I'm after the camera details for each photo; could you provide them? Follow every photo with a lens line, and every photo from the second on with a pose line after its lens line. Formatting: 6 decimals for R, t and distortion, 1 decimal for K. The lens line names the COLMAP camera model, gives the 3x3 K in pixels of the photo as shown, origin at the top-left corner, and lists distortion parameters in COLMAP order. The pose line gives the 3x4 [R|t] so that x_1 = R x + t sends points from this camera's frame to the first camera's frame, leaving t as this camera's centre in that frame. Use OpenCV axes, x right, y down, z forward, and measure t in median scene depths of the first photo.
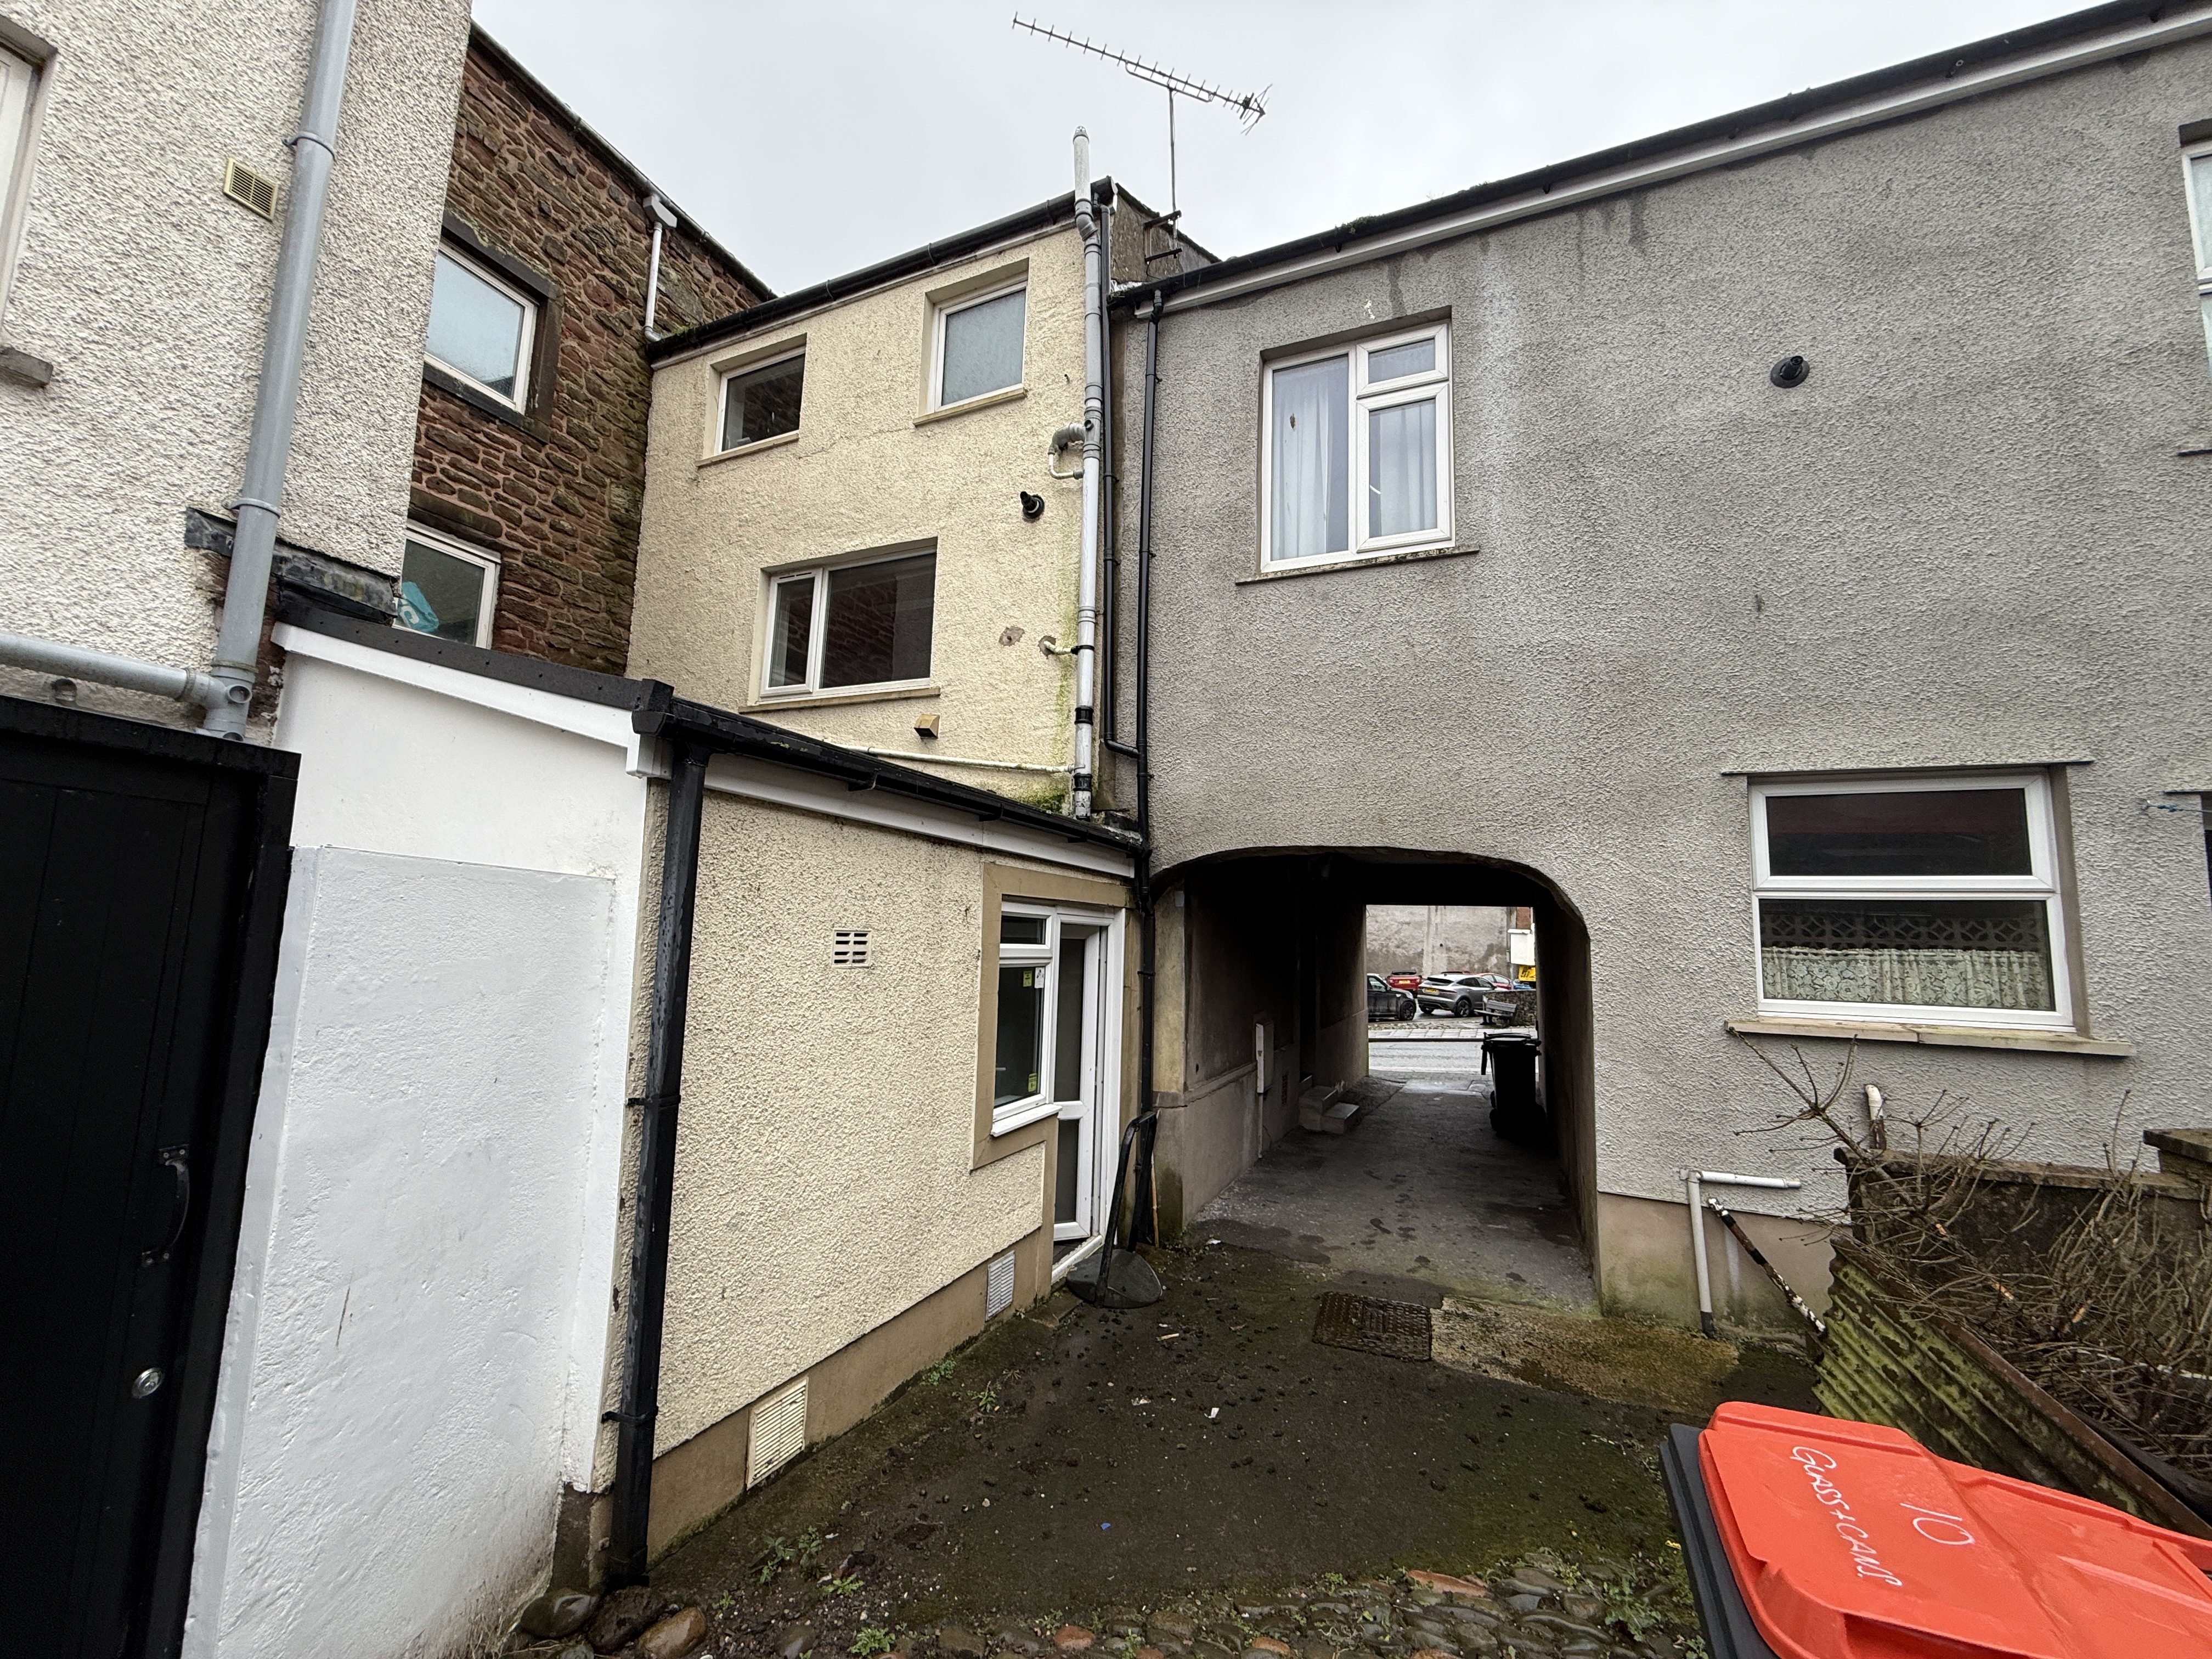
lens RADIAL K [[873.1, 0, 1108.2], [0, 873.1, 831.5], [0, 0, 1]] dist [0.002107, -0.000022]
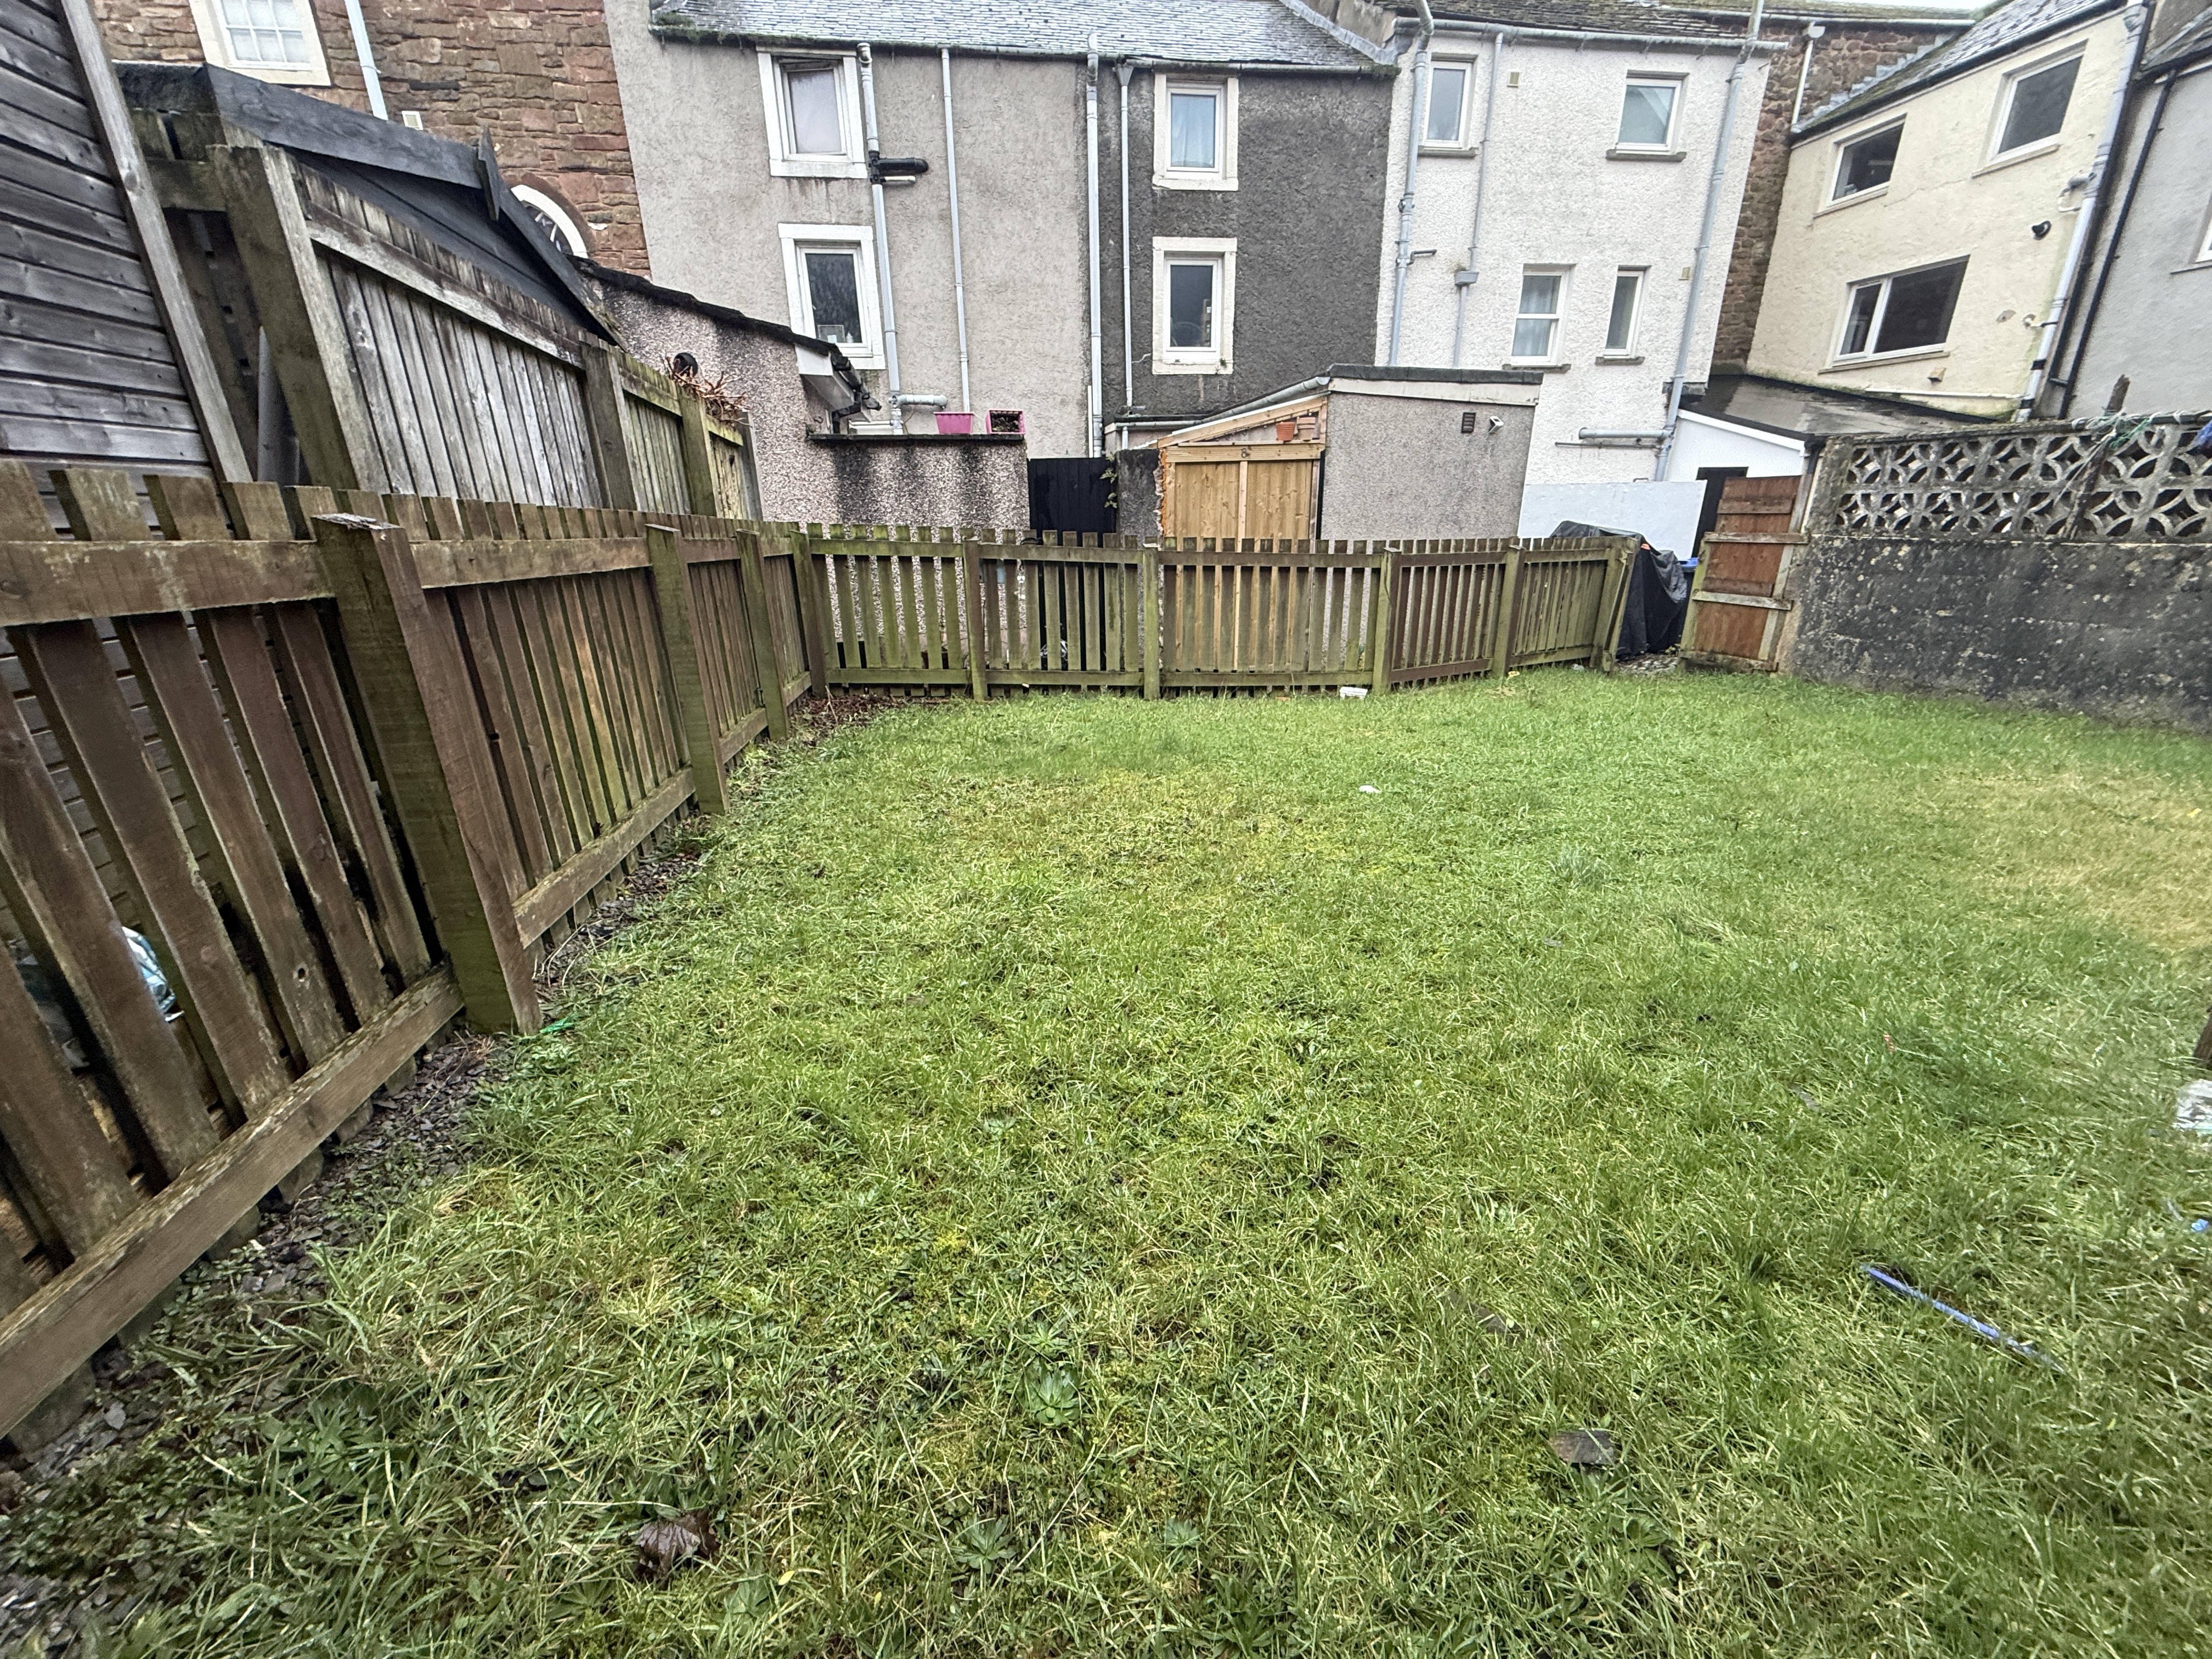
lens RADIAL K [[873.1, 0, 1106.1], [0, 873.1, 835.9], [0, 0, 1]] dist [0.002107, -0.000022]
pose [[0.549634, 0.253607, -0.795981, 0.578831], [0.133999, 0.913708, 0.383643, -0.179880], [0.824589, -0.317524, 0.468222, -1.734824]]
